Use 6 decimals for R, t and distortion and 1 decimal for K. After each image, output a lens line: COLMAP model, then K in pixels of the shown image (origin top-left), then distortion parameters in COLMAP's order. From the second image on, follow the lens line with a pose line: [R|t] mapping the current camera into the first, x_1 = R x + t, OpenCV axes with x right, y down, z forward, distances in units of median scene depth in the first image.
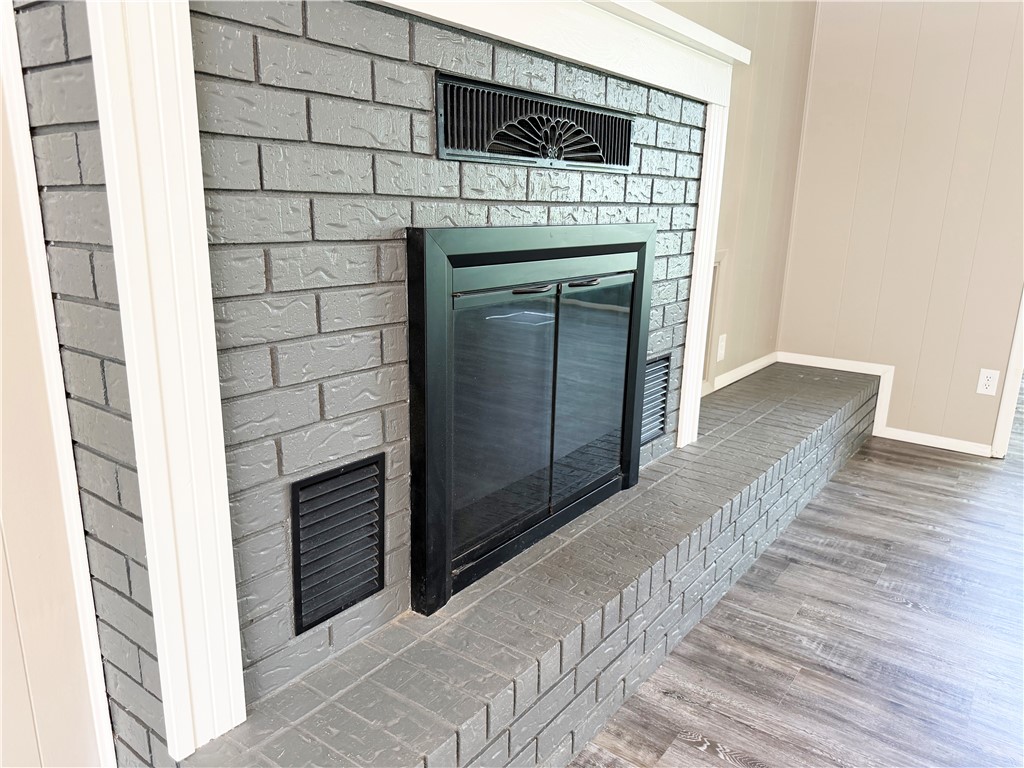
lens RADIAL K [[726.2, 0, 514.8], [0, 726.2, 388.3], [0, 0, 1]] dist [0.011654, -0.021990]
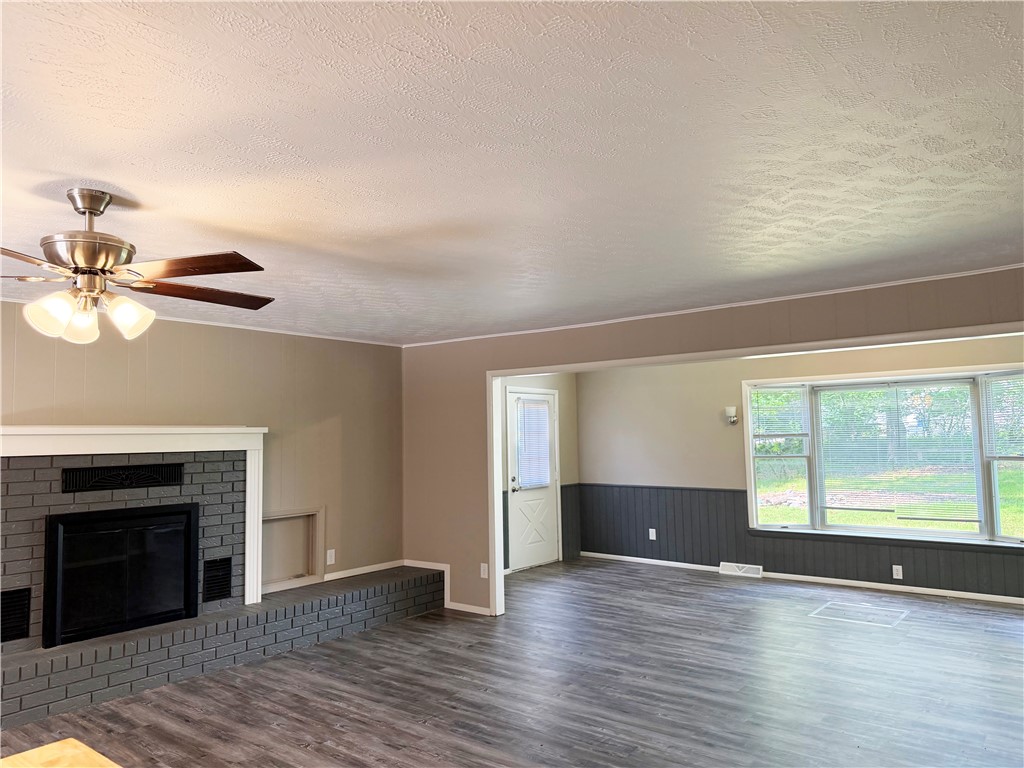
lens RADIAL K [[726.2, 0, 507.7], [0, 726.2, 381.9], [0, 0, 1]] dist [0.011654, -0.021990]
pose [[0.998733, -0.041165, -0.028938, 1.405601], [0.029941, 0.948376, -0.315732, 0.208625], [0.040441, 0.314466, 0.948407, -1.523754]]
